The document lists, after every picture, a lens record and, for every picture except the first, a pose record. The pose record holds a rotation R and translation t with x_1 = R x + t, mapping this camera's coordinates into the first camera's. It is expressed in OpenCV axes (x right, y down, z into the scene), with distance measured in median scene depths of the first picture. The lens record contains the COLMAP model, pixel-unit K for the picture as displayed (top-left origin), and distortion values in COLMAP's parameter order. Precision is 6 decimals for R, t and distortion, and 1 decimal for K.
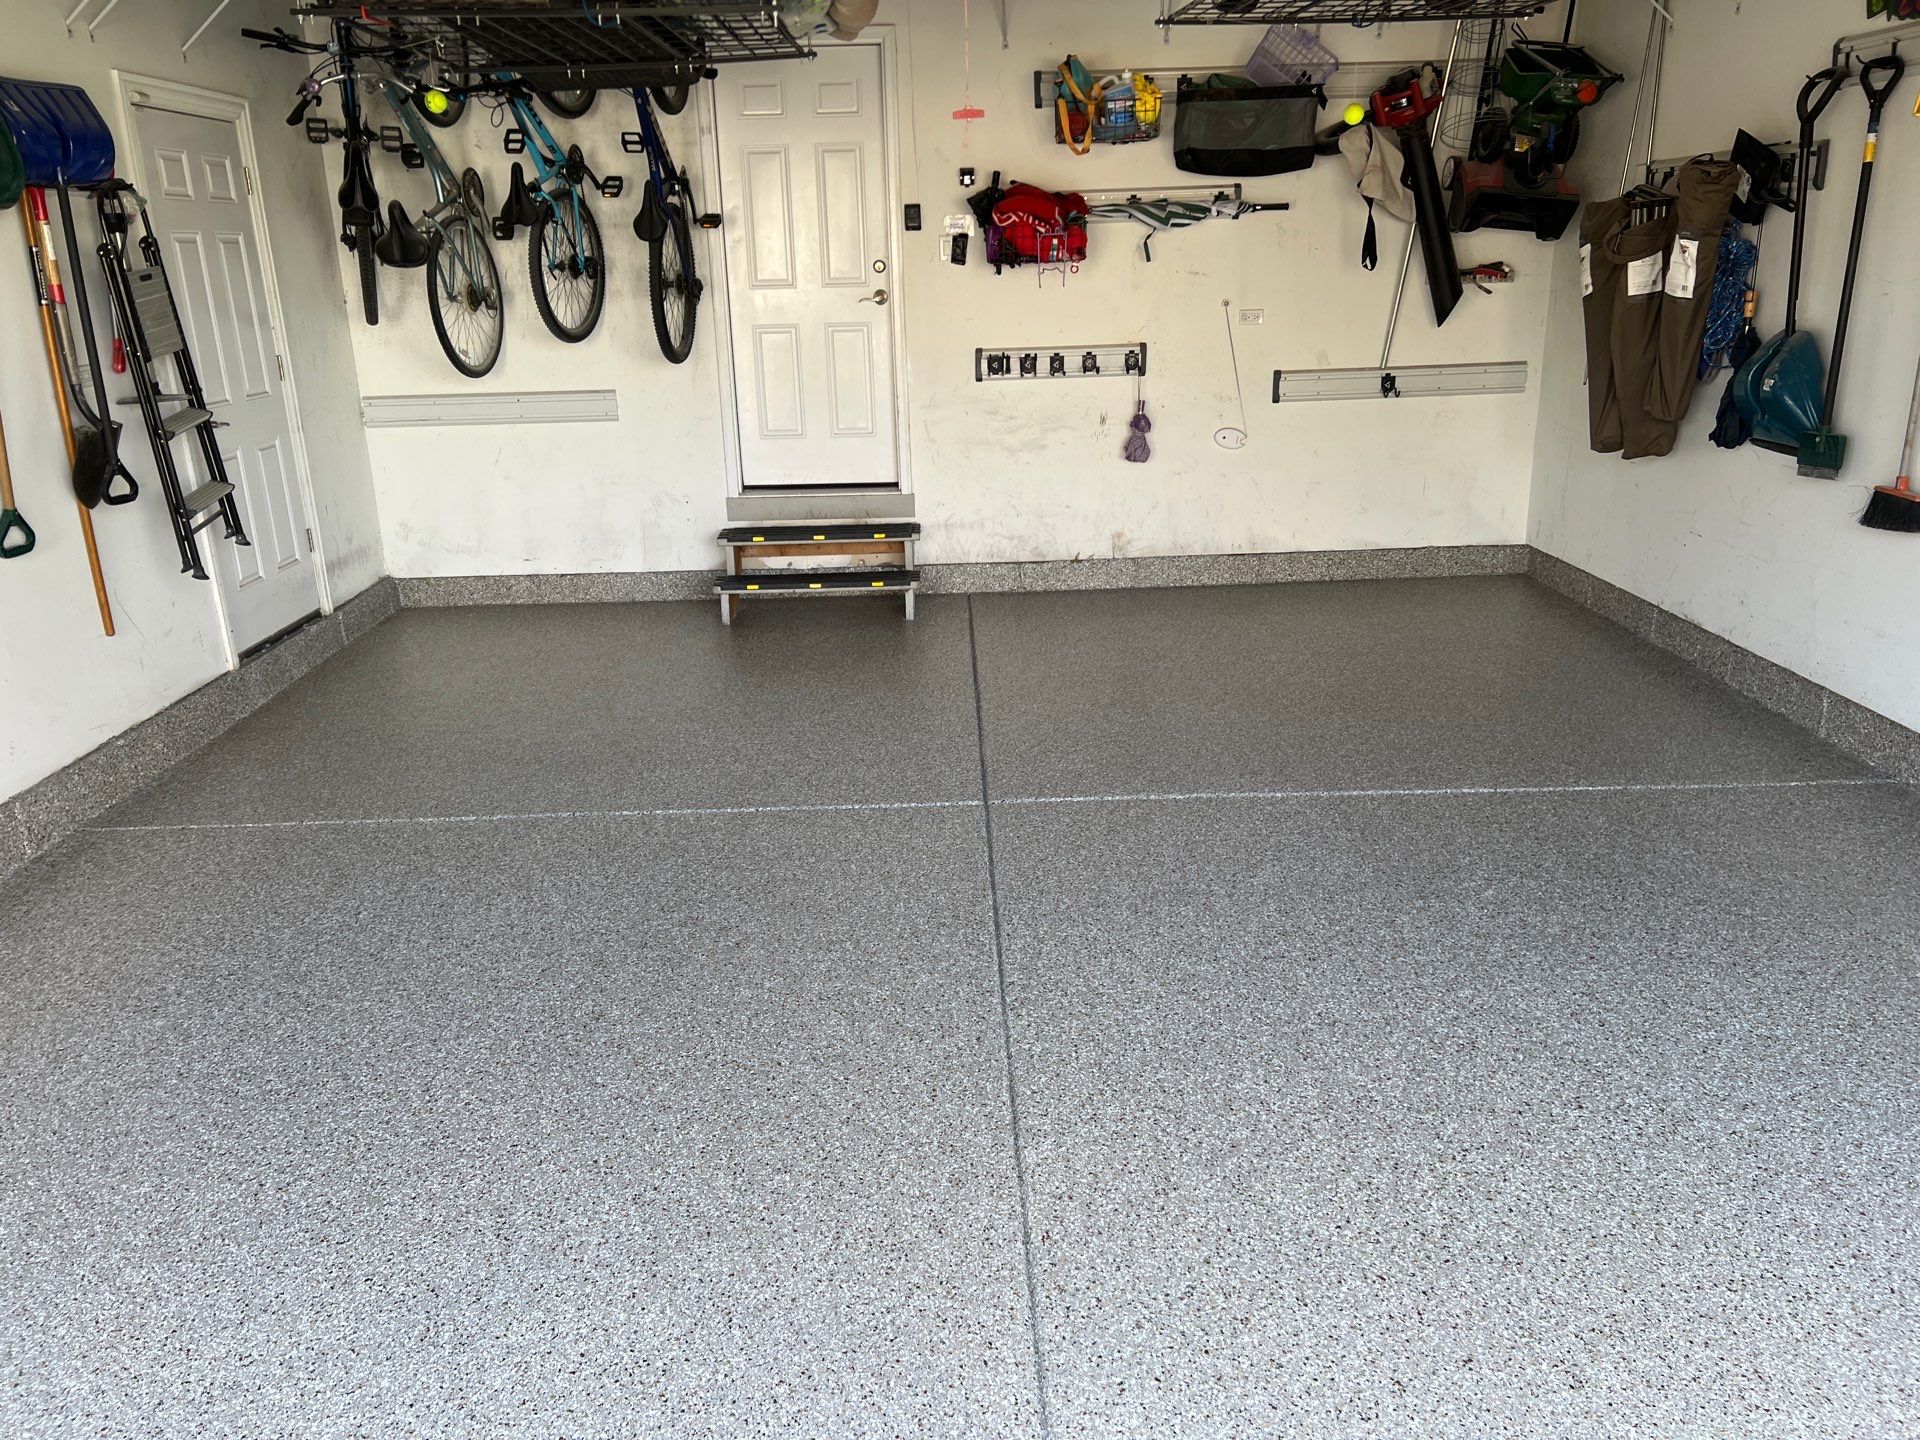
lens RADIAL K [[1458.6, 0, 960.0], [0, 1458.6, 720.0], [0, 0, 1]] dist [0.087962, -0.087491]
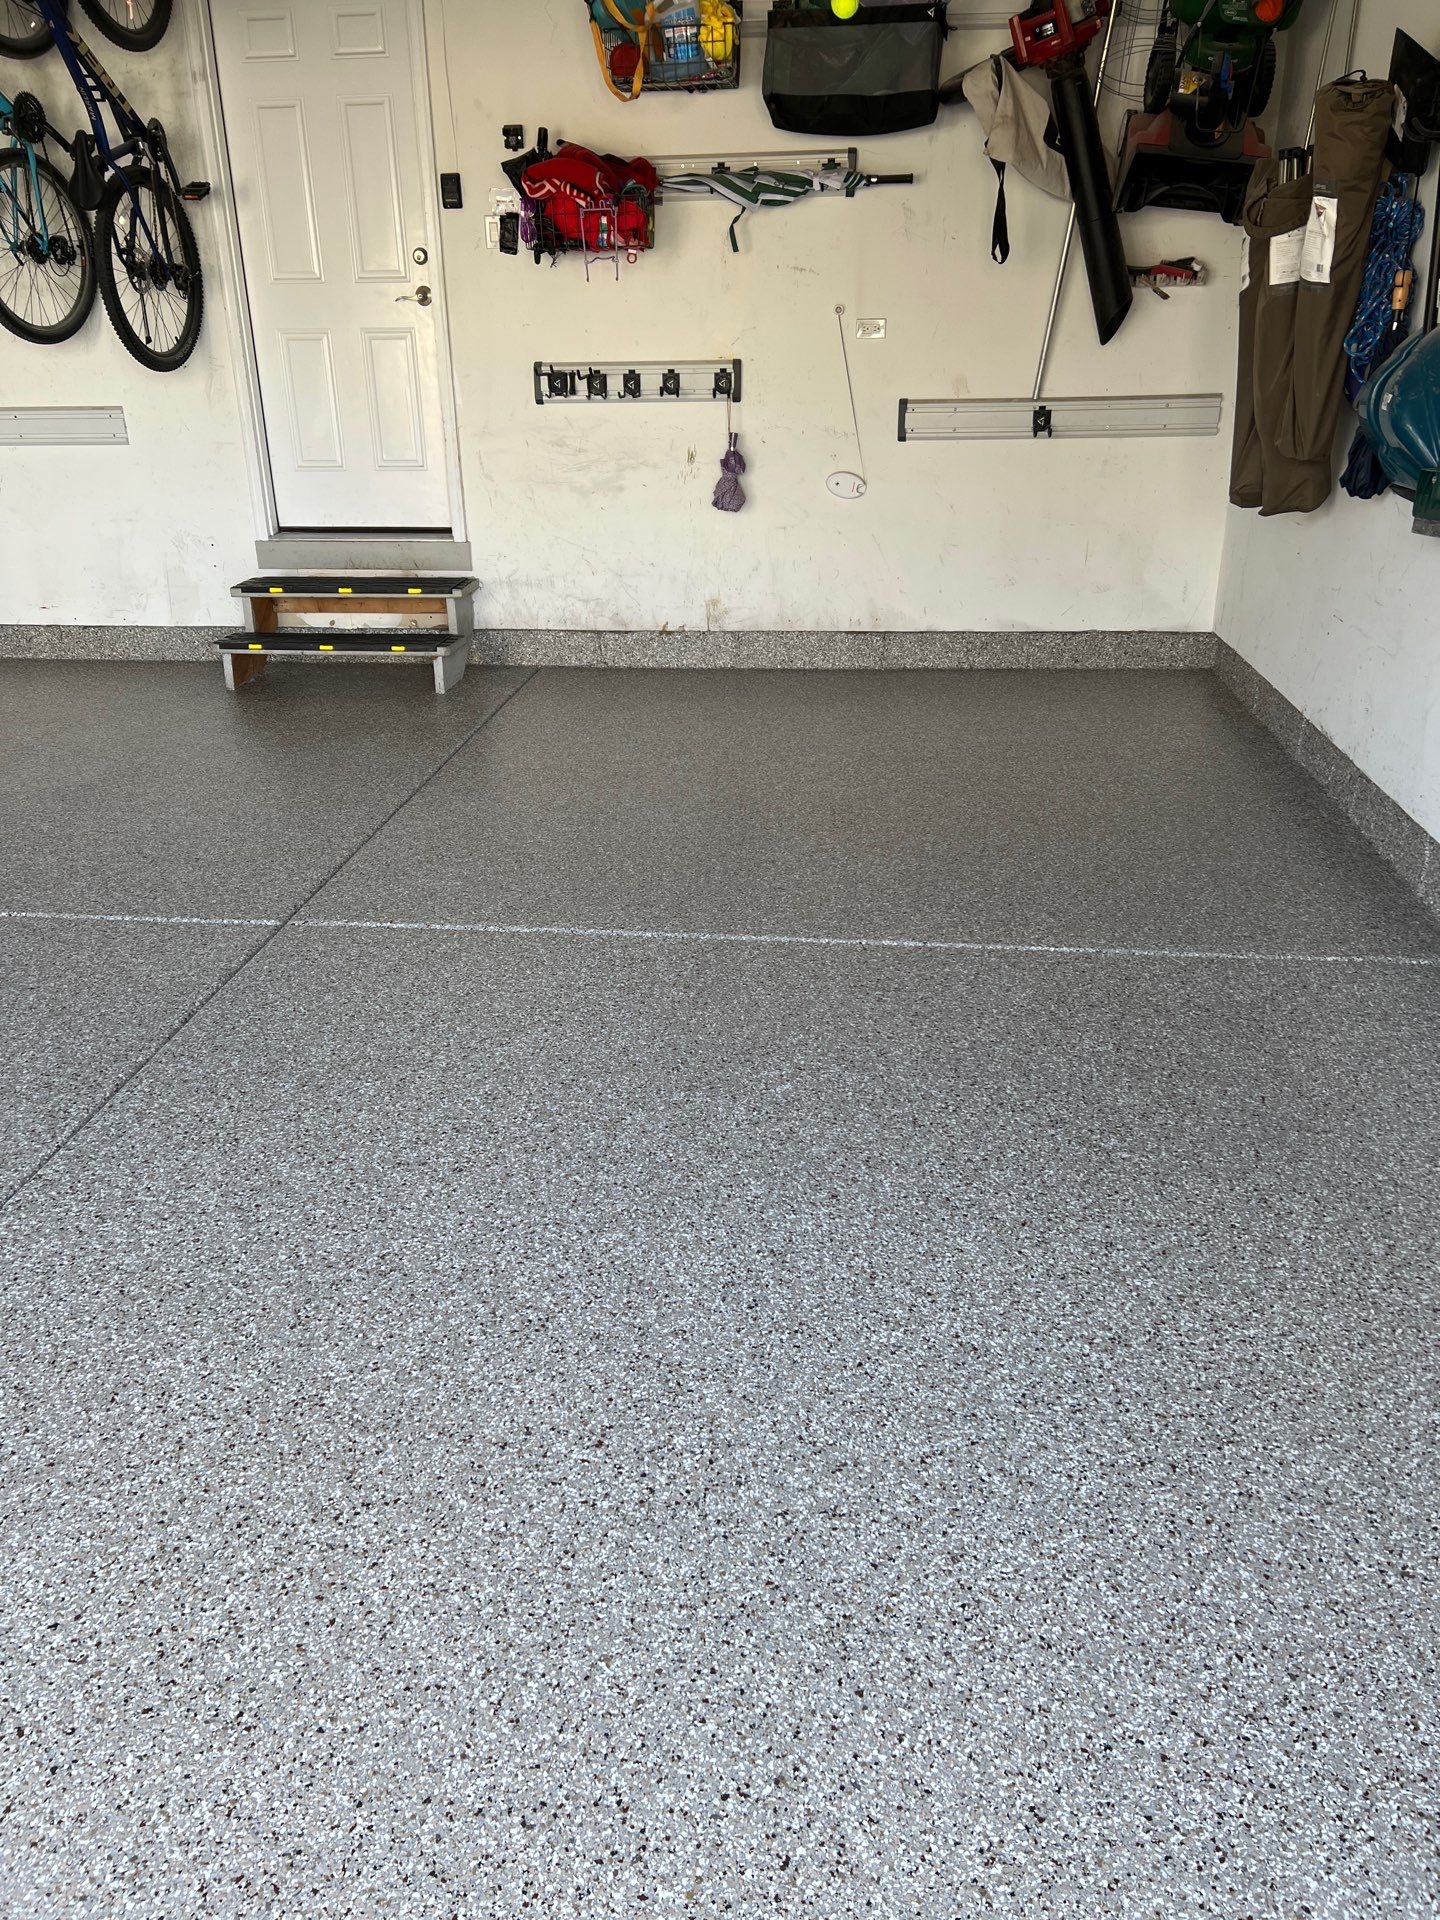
lens RADIAL K [[1454.2, 0, 718.4], [0, 1454.2, 987.0], [0, 0, 1]] dist [0.030196, -0.006871]
pose [[0.991576, 0.063327, -0.112991, 0.230993], [-0.049365, 0.991259, 0.122350, -0.011578], [0.119751, -0.115742, 0.986034, 0.164550]]
